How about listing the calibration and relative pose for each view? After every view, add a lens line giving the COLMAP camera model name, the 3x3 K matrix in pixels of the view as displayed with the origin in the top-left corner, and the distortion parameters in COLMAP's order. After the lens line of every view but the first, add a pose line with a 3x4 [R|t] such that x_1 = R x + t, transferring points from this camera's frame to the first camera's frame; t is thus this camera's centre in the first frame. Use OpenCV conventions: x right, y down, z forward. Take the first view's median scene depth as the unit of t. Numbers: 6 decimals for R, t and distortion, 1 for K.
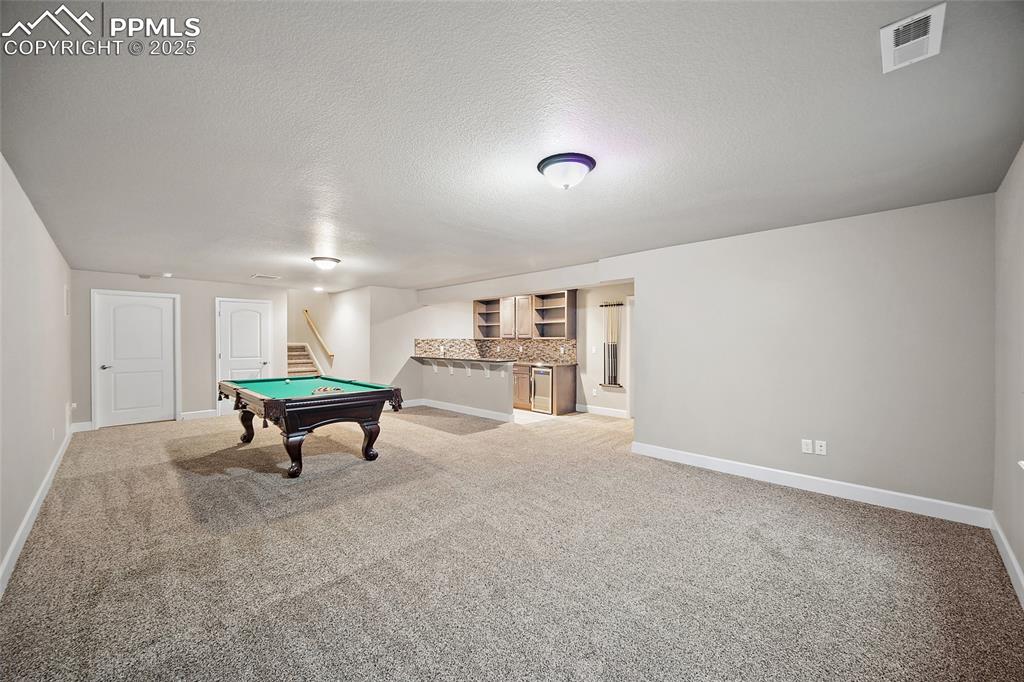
lens RADIAL K [[405.9, 0, 508.7], [0, 405.9, 346.1], [0, 0, 1]] dist [-0.000021, 0.000018]
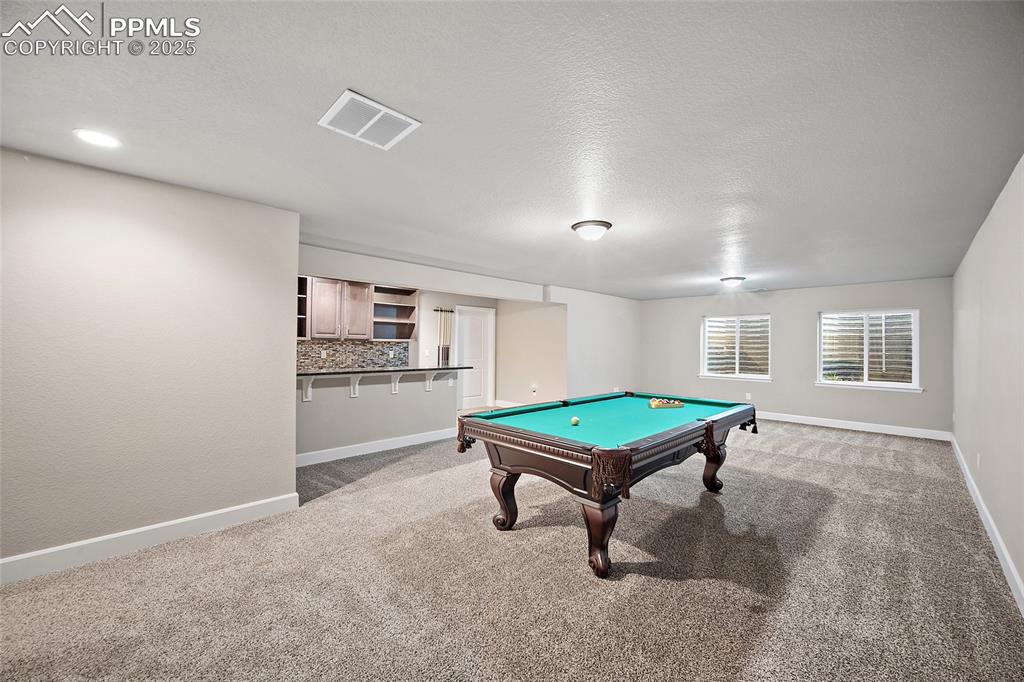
lens RADIAL K [[402.2, 0, 512.3], [0, 402.2, 339.1], [0, 0, 1]] dist [0.000877, 0.000274]
pose [[-0.002772, 0.012581, 0.999917, -0.727369], [0.001526, 0.999920, -0.012577, -0.010581], [-0.999995, 0.001491, -0.002791, 0.729991]]
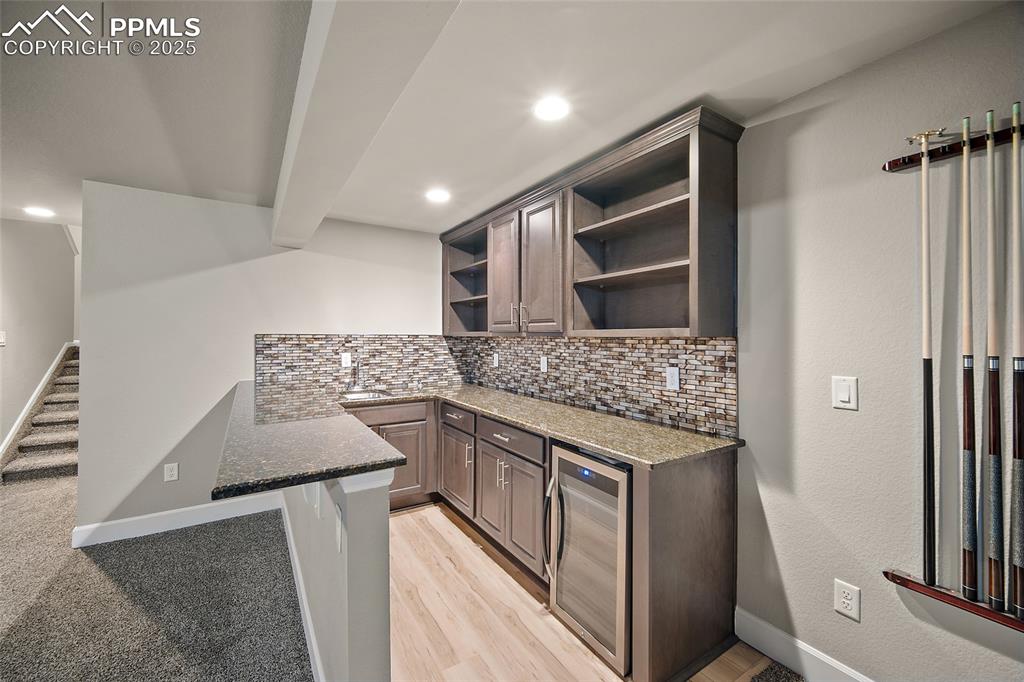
lens RADIAL K [[410.6, 0, 510.8], [0, 410.6, 336.6], [0, 0, 1]] dist [0.000514, 0.000188]
pose [[0.979141, 0.003865, -0.203144, 0.080847], [-0.006439, 0.999907, -0.012010, -0.012814], [0.203079, 0.013068, 0.979075, 0.701201]]
